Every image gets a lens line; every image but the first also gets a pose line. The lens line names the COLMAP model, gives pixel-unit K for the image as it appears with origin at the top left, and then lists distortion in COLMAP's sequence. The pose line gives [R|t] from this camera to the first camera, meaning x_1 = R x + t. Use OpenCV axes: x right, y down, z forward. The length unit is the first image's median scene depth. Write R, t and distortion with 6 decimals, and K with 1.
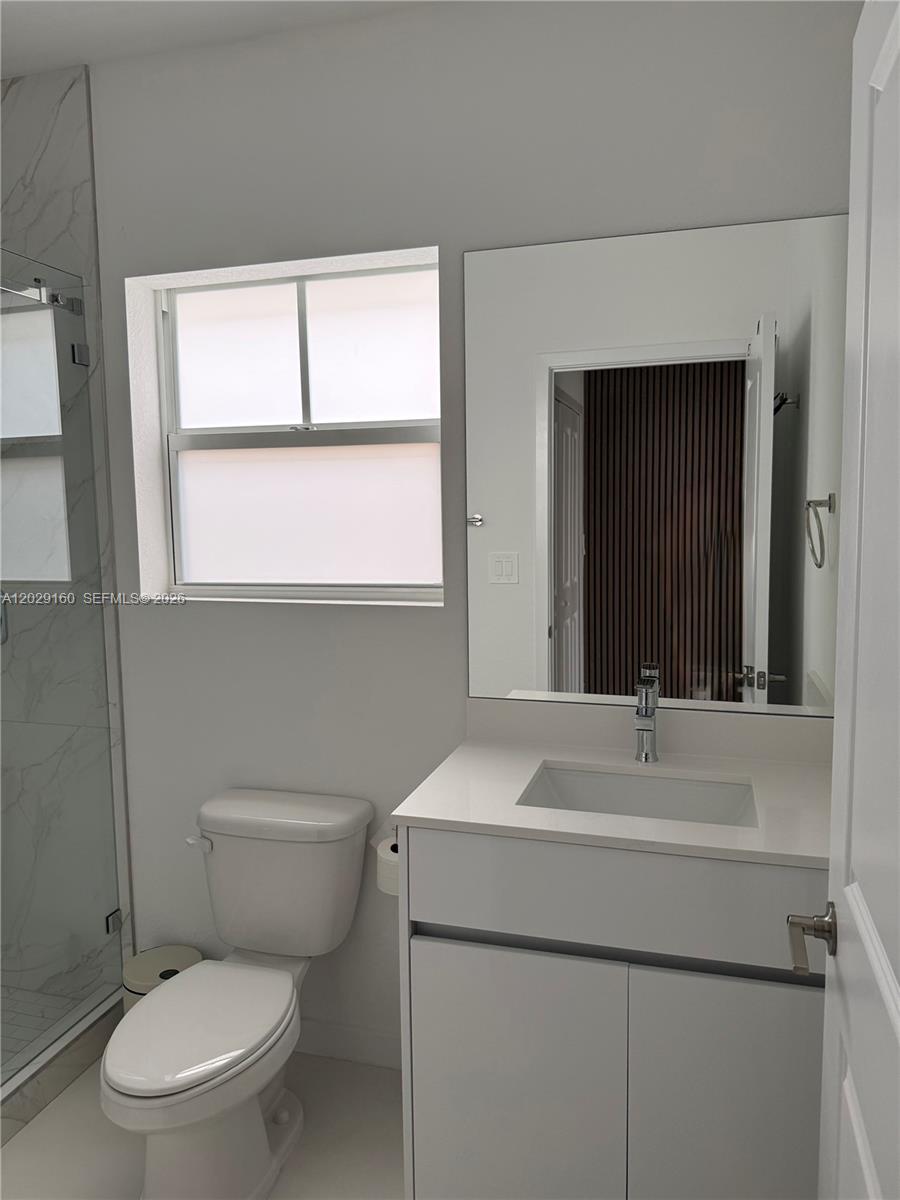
lens RADIAL K [[841.2, 0, 456.4], [0, 841.2, 599.0], [0, 0, 1]] dist [0.038360, -0.065381]
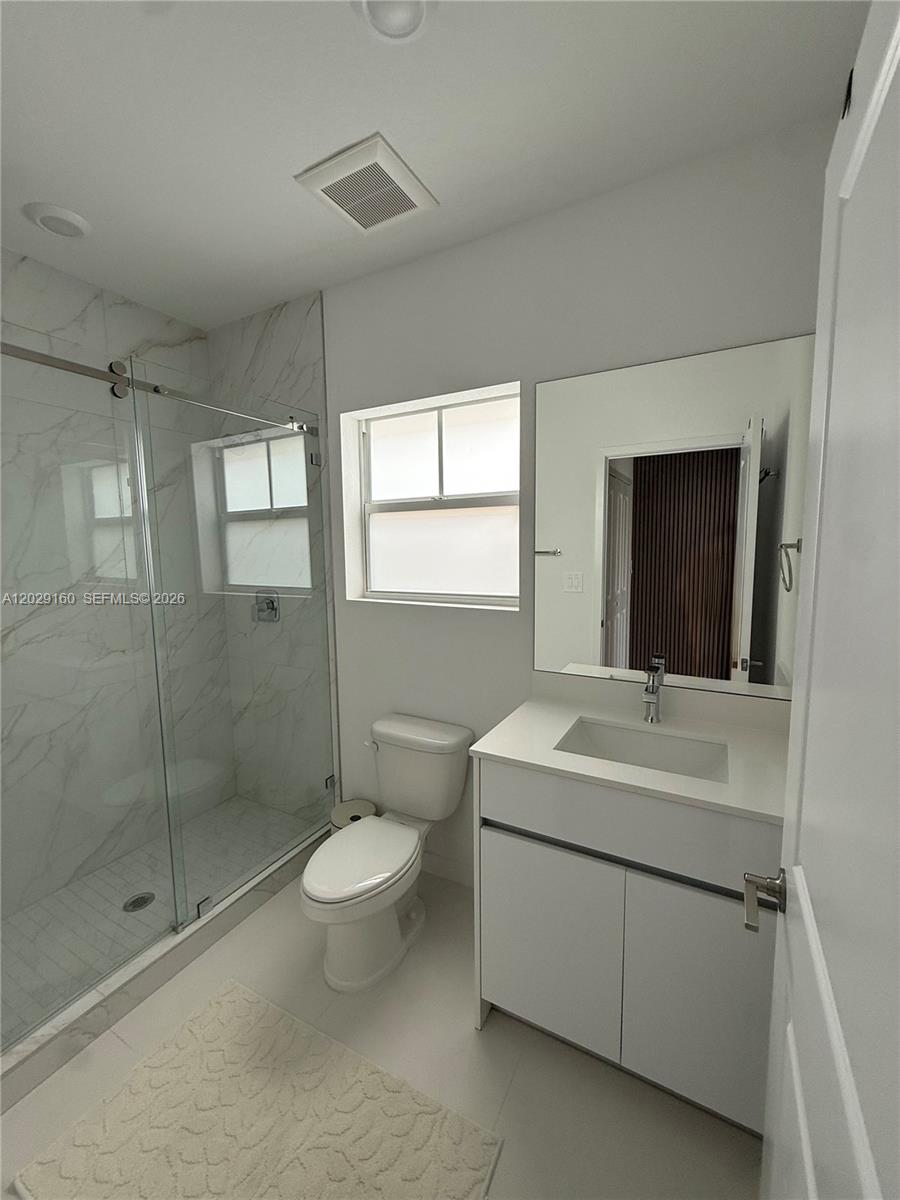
lens RADIAL K [[474.8, 0, 454.1], [0, 474.8, 596.5], [0, 0, 1]] dist [-0.007968, 0.001544]
pose [[0.975213, 0.026425, -0.219685, 0.057090], [-0.024794, 0.999641, 0.010180, -0.022799], [0.219875, -0.004481, 0.975518, 0.107245]]
